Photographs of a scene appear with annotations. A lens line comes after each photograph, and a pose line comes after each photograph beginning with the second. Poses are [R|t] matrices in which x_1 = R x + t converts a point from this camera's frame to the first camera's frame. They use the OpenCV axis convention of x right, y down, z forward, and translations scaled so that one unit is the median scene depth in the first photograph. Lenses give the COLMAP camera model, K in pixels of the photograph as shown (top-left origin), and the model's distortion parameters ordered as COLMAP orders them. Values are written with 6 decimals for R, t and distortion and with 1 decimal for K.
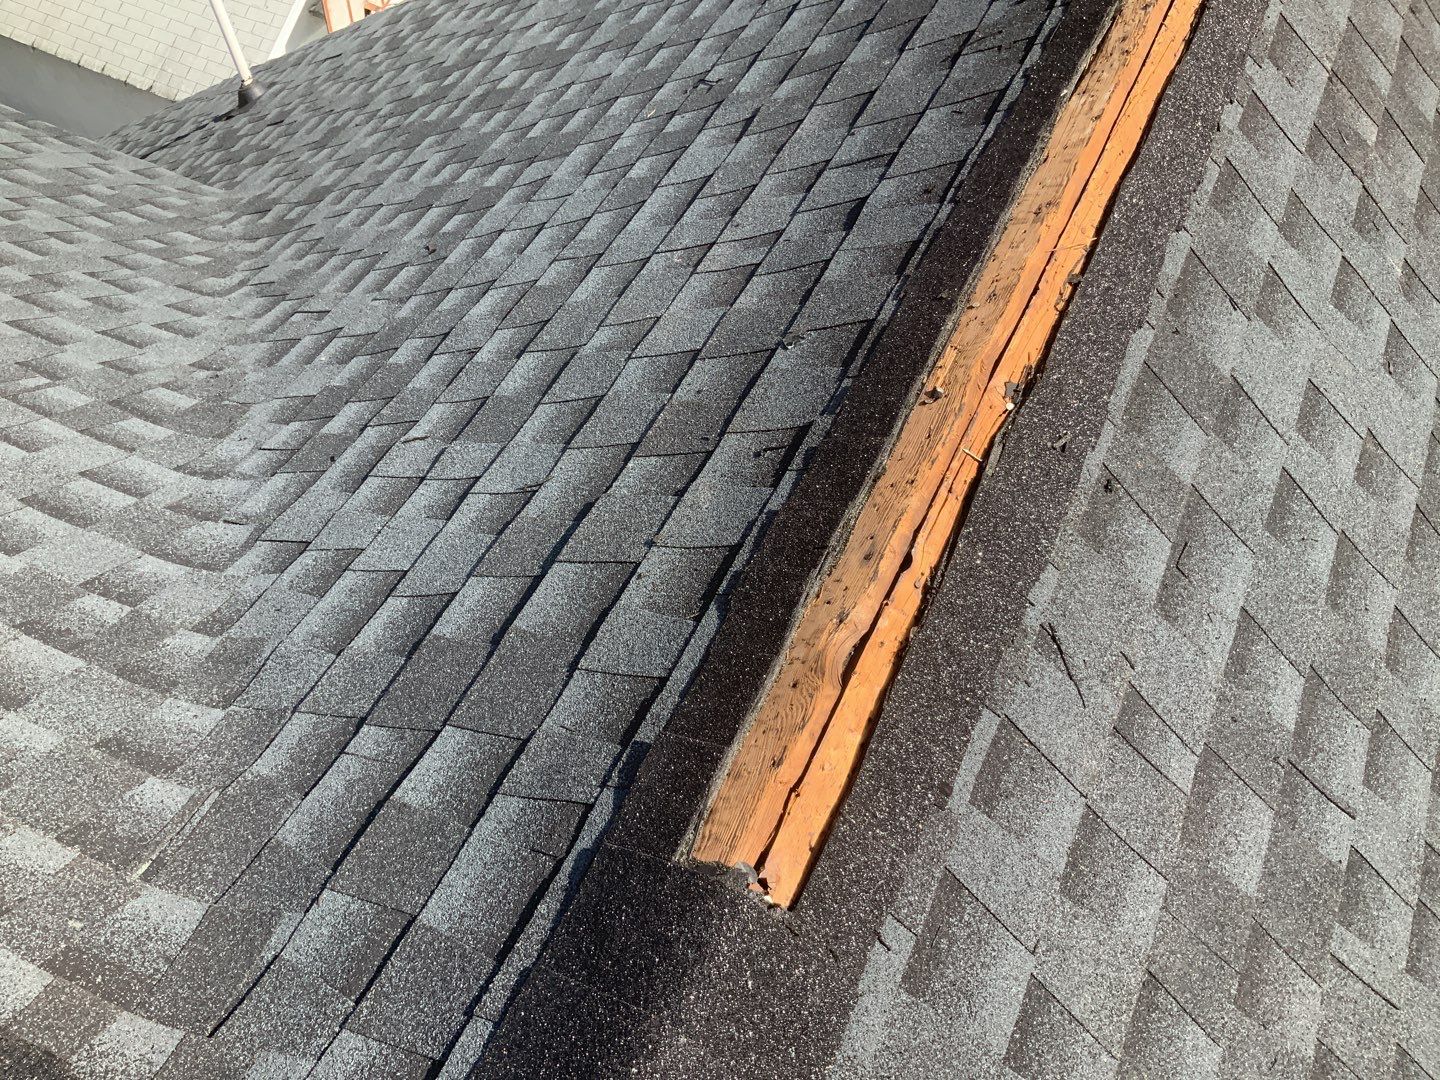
lens RADIAL K [[1199.4, 0, 717.6], [0, 1199.4, 559.3], [0, 0, 1]] dist [0.085301, -0.159436]
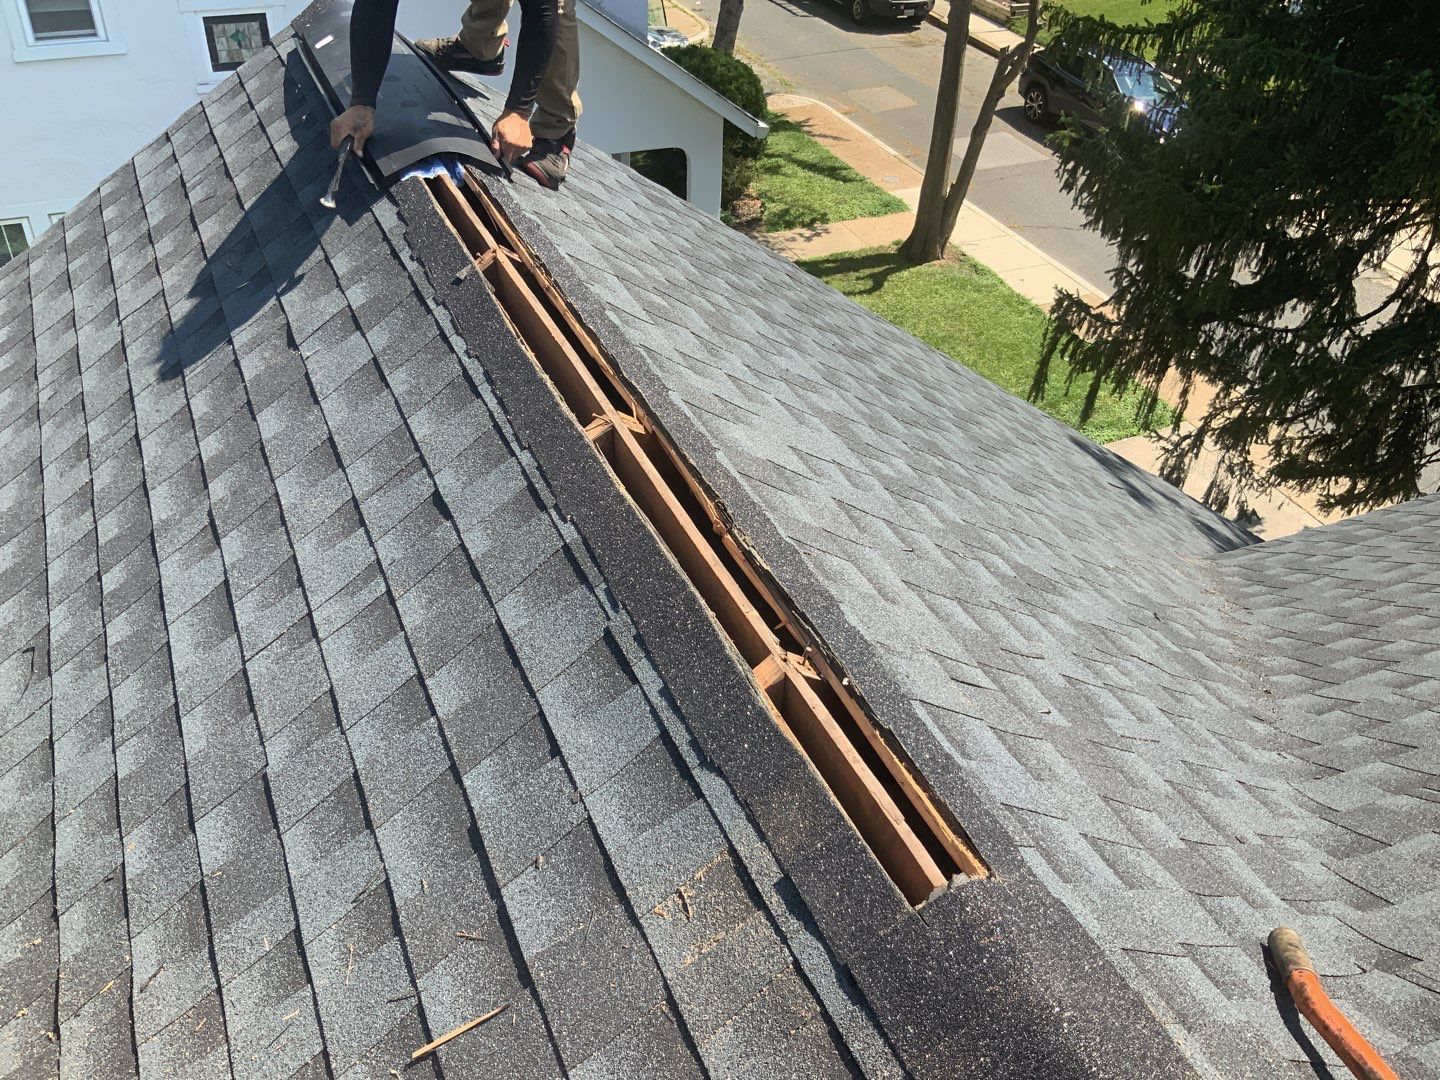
lens RADIAL K [[1199.4, 0, 725.7], [0, 1199.4, 542.2], [0, 0, 1]] dist [0.085301, -0.159436]
pose [[0.640790, -0.485455, 0.594745, -0.366812], [0.633671, 0.771802, -0.052754, -0.037156], [-0.433415, 0.410677, 0.802182, 0.021187]]
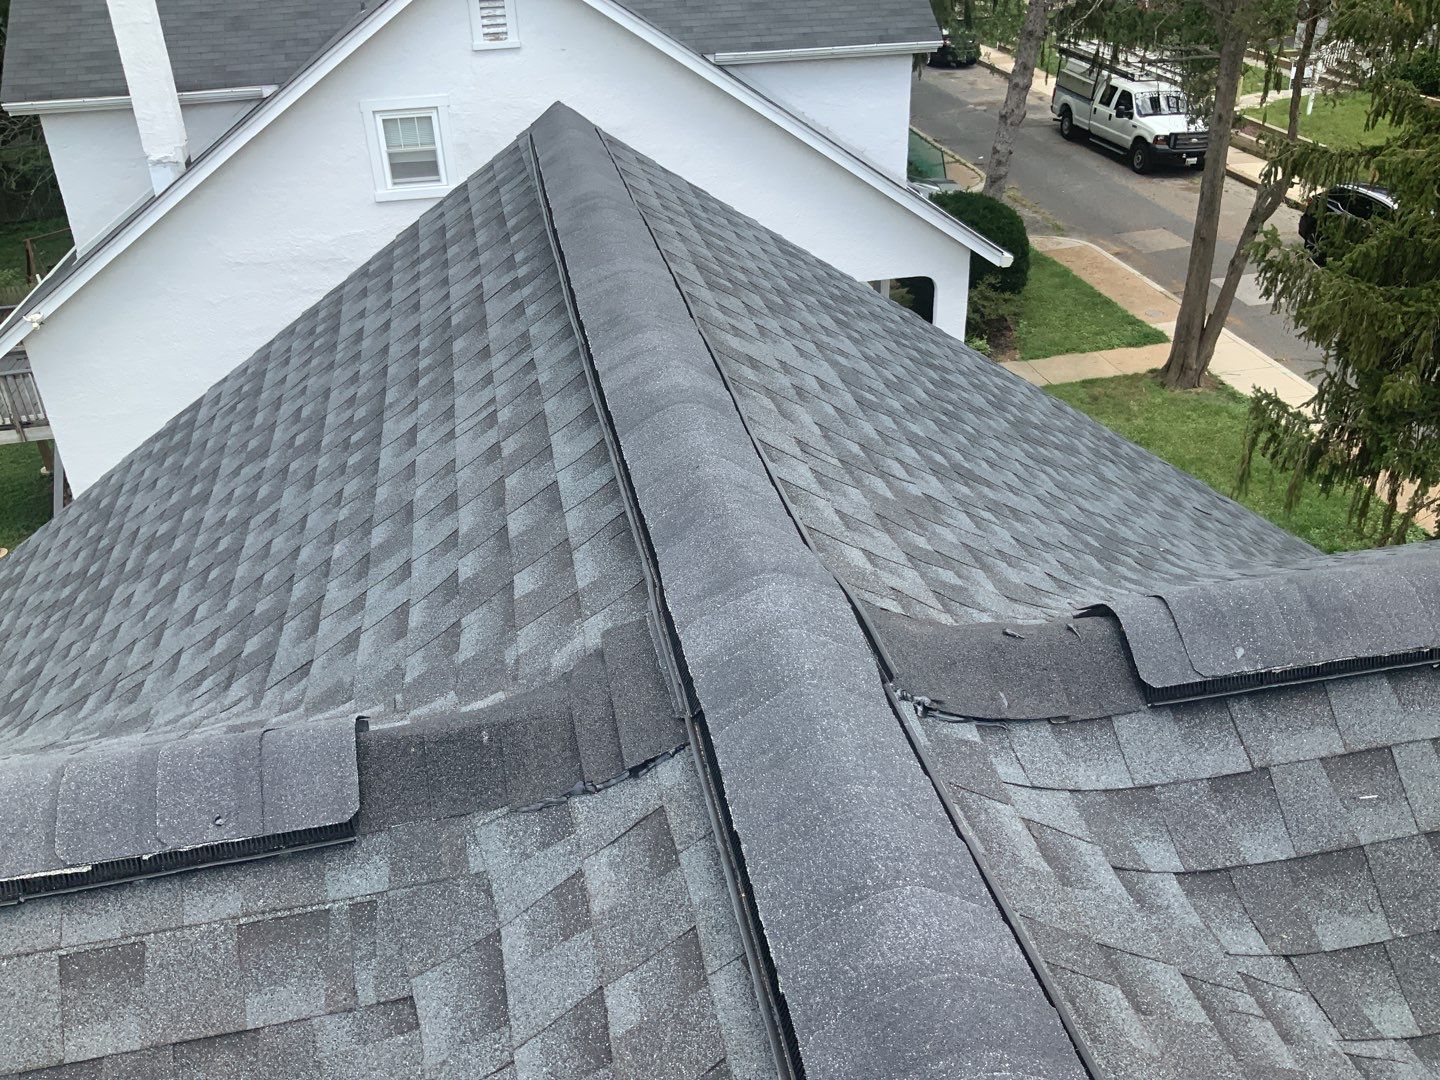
lens RADIAL K [[1199.4, 0, 727.1], [0, 1199.4, 535.5], [0, 0, 1]] dist [0.085301, -0.159436]
pose [[0.792209, -0.373816, 0.482355, -0.581954], [0.545982, 0.787249, -0.286604, 0.557292], [-0.272596, 0.490408, 0.827763, -0.416701]]
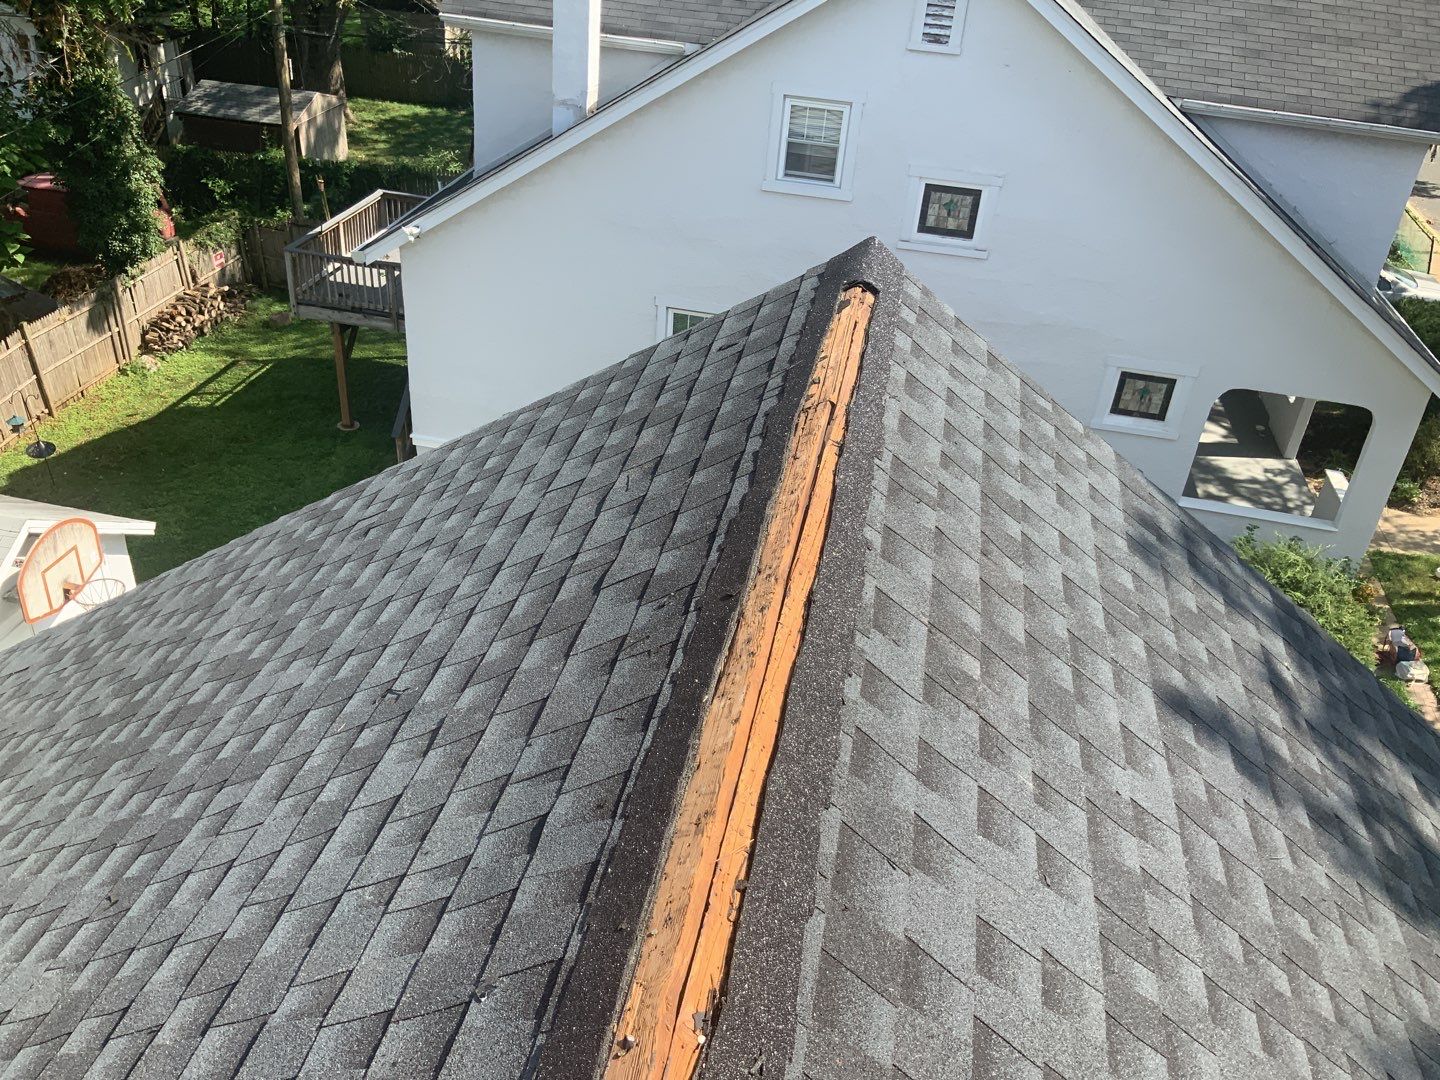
lens RADIAL K [[1199.4, 0, 728.9], [0, 1199.4, 543.4], [0, 0, 1]] dist [0.085301, -0.159436]
pose [[0.964457, -0.124088, 0.233291, 0.058757], [0.204442, 0.909768, -0.361282, -0.099201], [-0.167410, 0.396136, 0.902801, -0.065250]]
